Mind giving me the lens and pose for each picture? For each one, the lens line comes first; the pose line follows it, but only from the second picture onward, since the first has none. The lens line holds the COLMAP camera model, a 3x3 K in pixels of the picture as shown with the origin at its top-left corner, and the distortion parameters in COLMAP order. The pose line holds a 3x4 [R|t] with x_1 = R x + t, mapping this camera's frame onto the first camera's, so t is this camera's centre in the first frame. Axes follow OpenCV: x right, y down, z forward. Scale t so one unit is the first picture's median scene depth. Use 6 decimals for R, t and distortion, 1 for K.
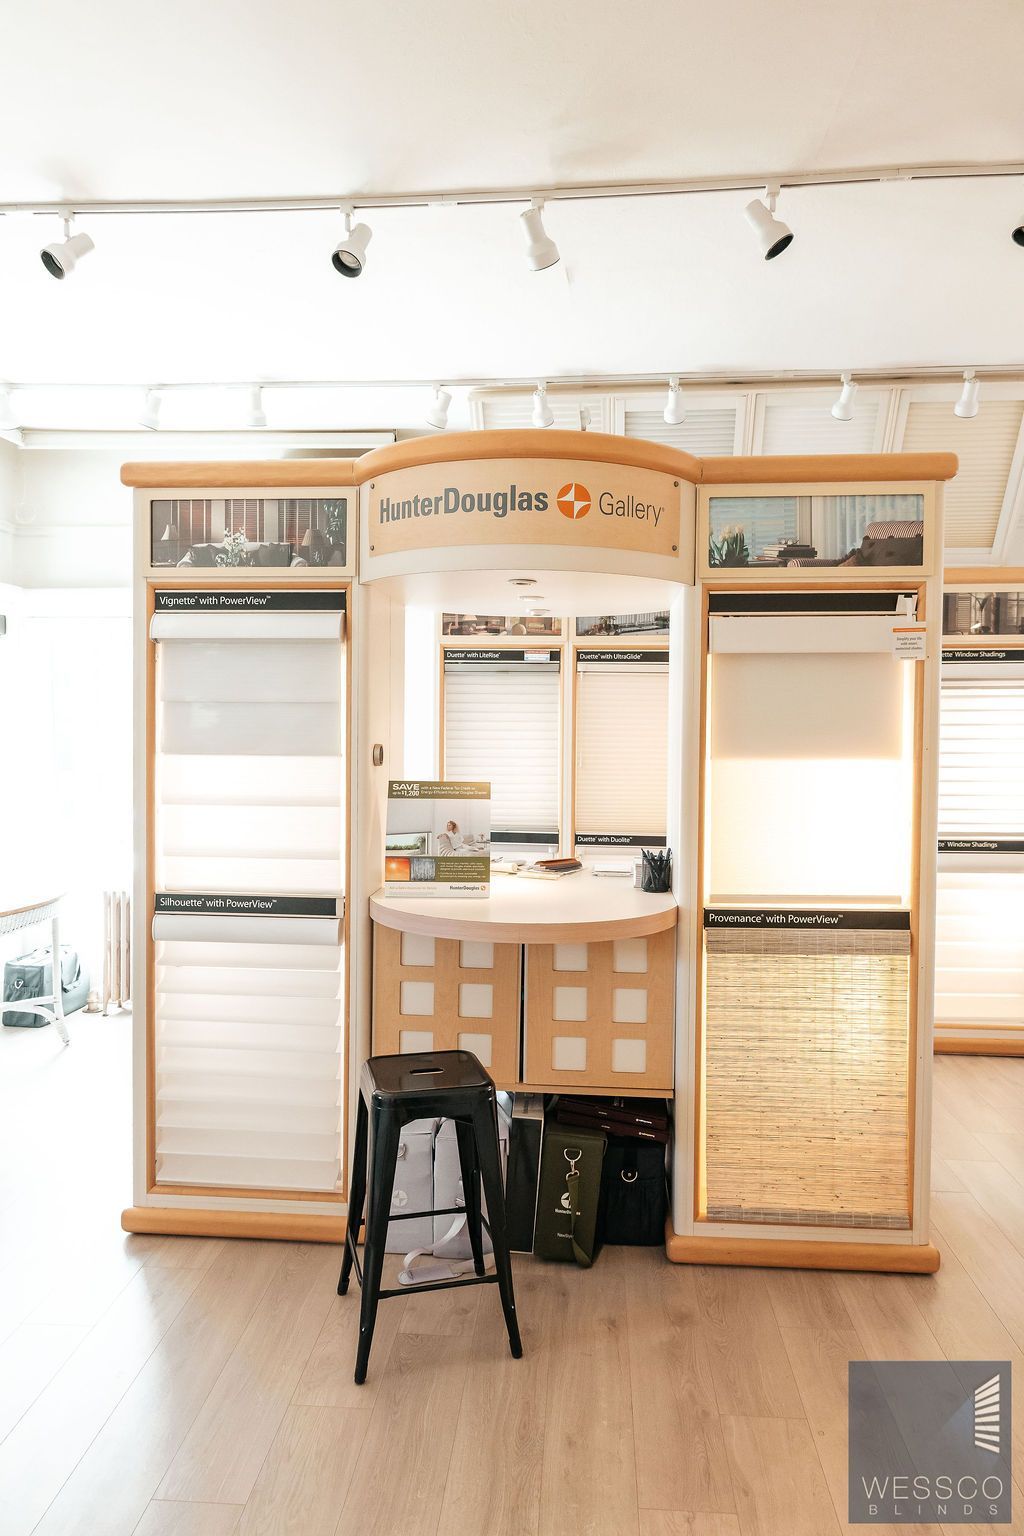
lens RADIAL K [[1049.5, 0, 509.3], [0, 1049.5, 763.9], [0, 0, 1]] dist [-0.004226, 0.004836]
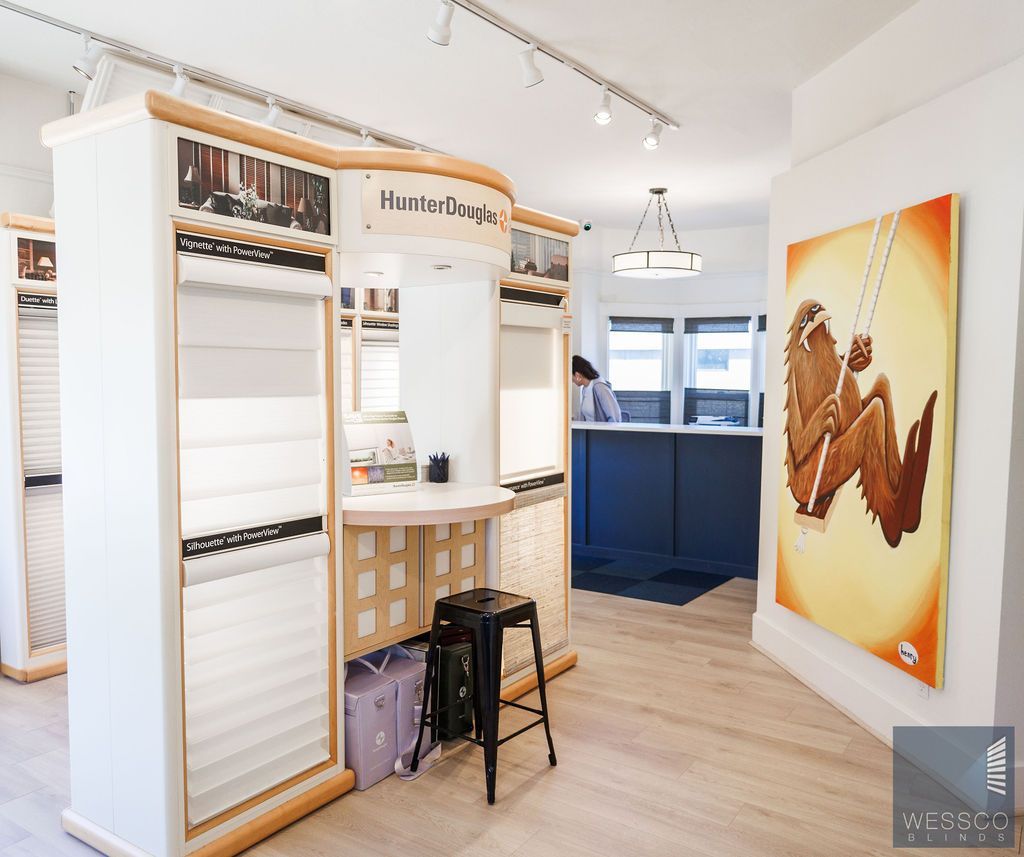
lens RADIAL K [[864.2, 0, 508.4], [0, 864.2, 433.3], [0, 0, 1]] dist [-0.011516, 0.008750]
pose [[0.471811, -0.063530, 0.879408, -0.918256], [0.033451, 0.997972, 0.054148, -0.010499], [-0.881065, 0.003869, 0.472979, 0.352854]]
